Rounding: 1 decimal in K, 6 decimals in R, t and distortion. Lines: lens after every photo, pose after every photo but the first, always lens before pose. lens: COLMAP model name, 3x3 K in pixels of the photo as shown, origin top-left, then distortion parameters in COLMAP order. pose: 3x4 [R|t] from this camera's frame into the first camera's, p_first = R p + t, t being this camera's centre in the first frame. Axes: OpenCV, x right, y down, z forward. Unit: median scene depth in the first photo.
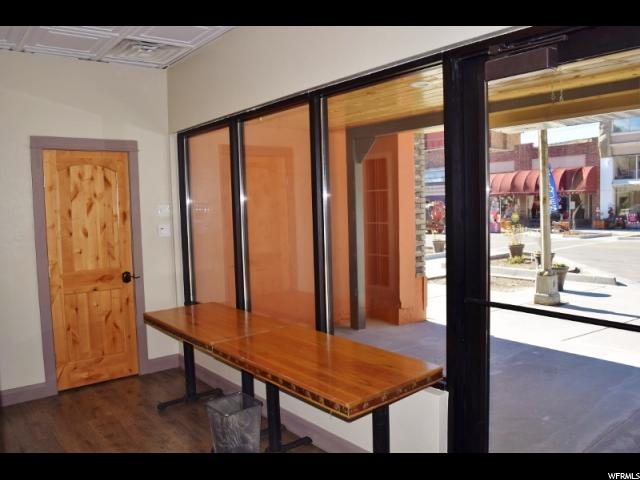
lens RADIAL K [[508.2, 0, 323.3], [0, 508.2, 238.1], [0, 0, 1]] dist [-0.086559, 0.017670]
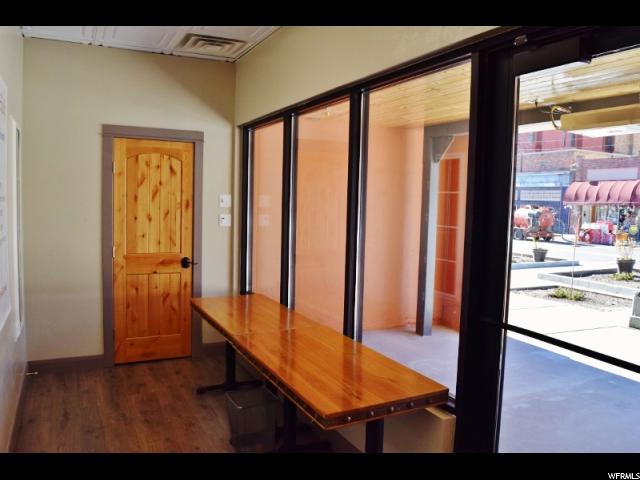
lens RADIAL K [[508.2, 0, 318.6], [0, 508.2, 238.8], [0, 0, 1]] dist [-0.086559, 0.017670]
pose [[0.975360, 0.070080, -0.209193, 0.097274], [-0.068053, 0.997539, 0.016884, -0.008343], [0.209862, -0.002232, 0.977729, 0.032028]]
